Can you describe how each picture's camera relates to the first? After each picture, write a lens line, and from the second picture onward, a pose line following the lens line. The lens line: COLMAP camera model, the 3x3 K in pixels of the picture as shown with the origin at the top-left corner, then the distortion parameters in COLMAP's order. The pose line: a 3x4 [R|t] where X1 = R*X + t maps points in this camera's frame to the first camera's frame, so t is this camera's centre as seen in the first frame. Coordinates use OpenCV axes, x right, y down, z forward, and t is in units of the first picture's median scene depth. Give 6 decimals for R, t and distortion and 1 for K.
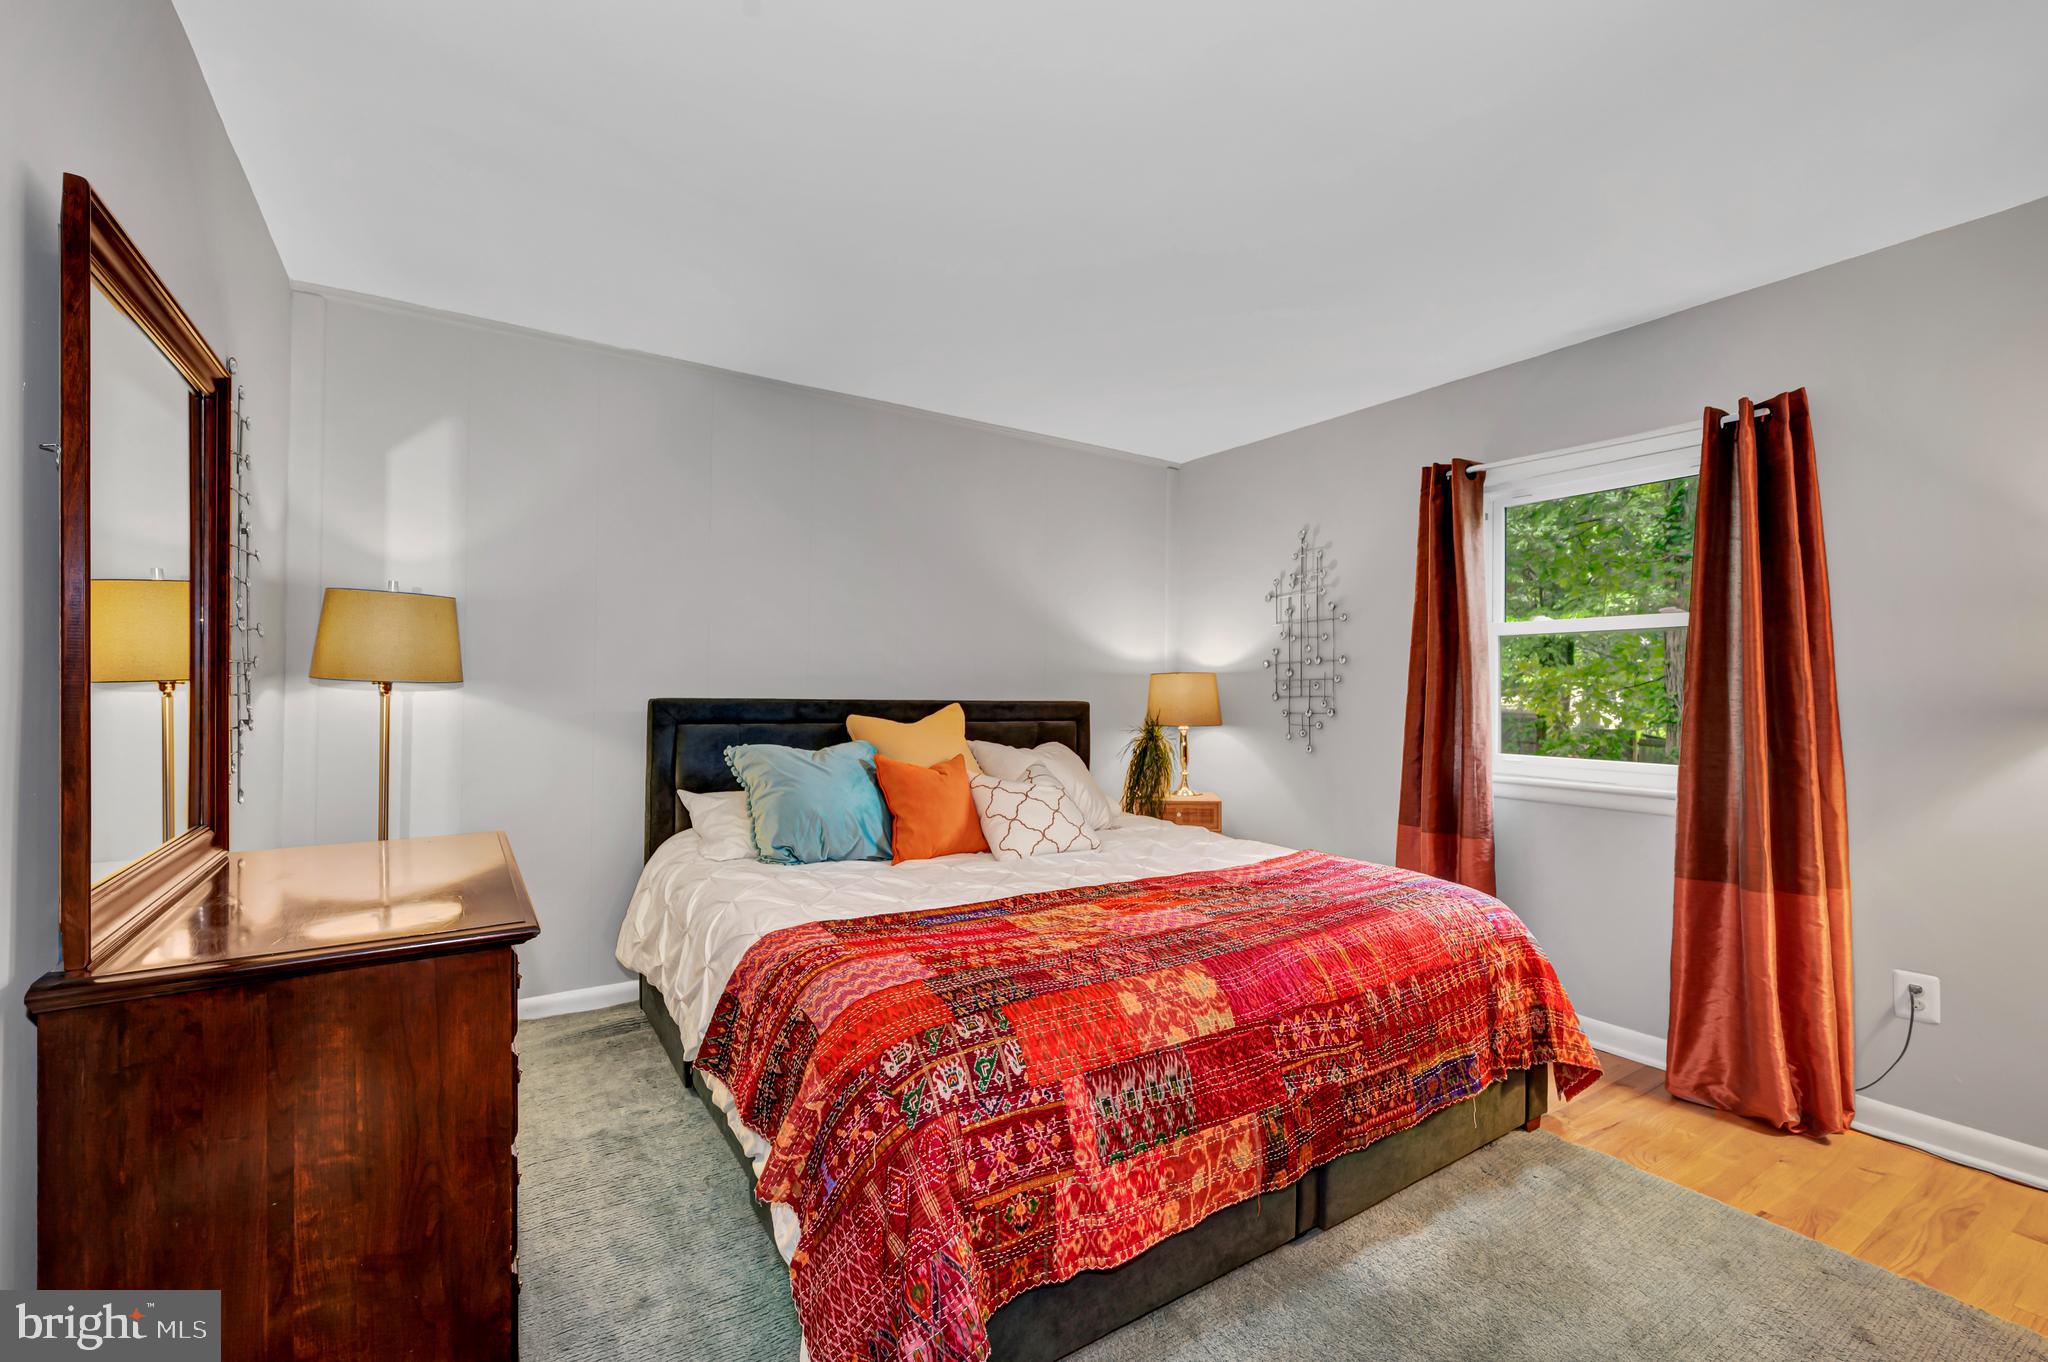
lens RADIAL K [[878.8, 0, 1020.3], [0, 878.8, 687.0], [0, 0, 1]] dist [0.000352, 0.000035]
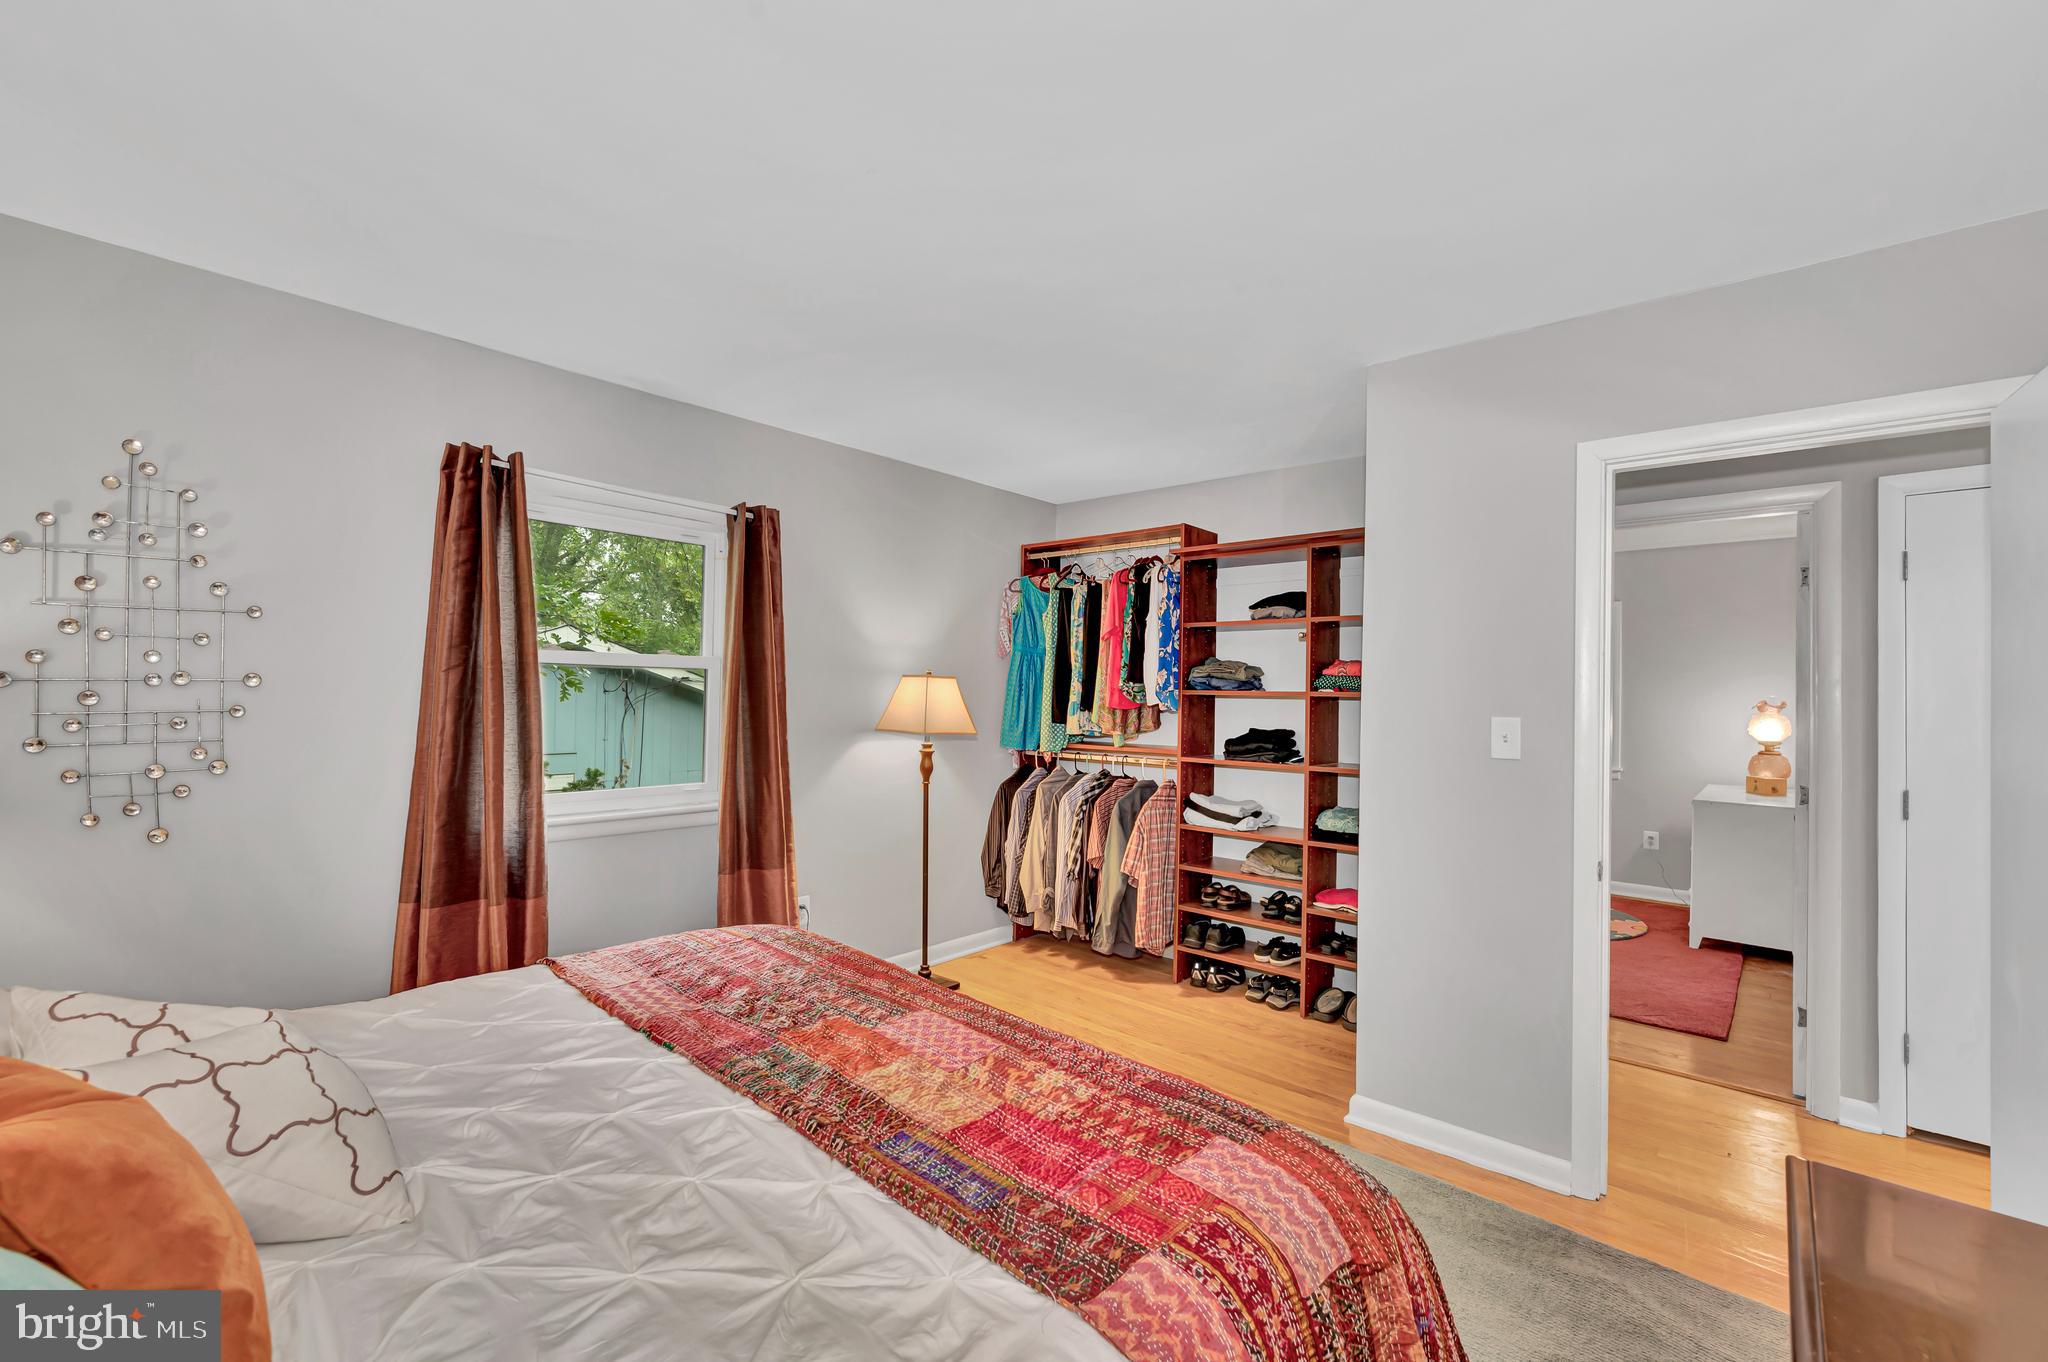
lens RADIAL K [[878.8, 0, 1020.3], [0, 878.8, 687.0], [0, 0, 1]] dist [0.000352, 0.000035]
pose [[-0.278676, -0.014342, 0.960278, -0.679242], [-0.025275, 0.999652, 0.007596, -0.079695], [-0.960052, -0.022154, -0.278942, 1.161633]]
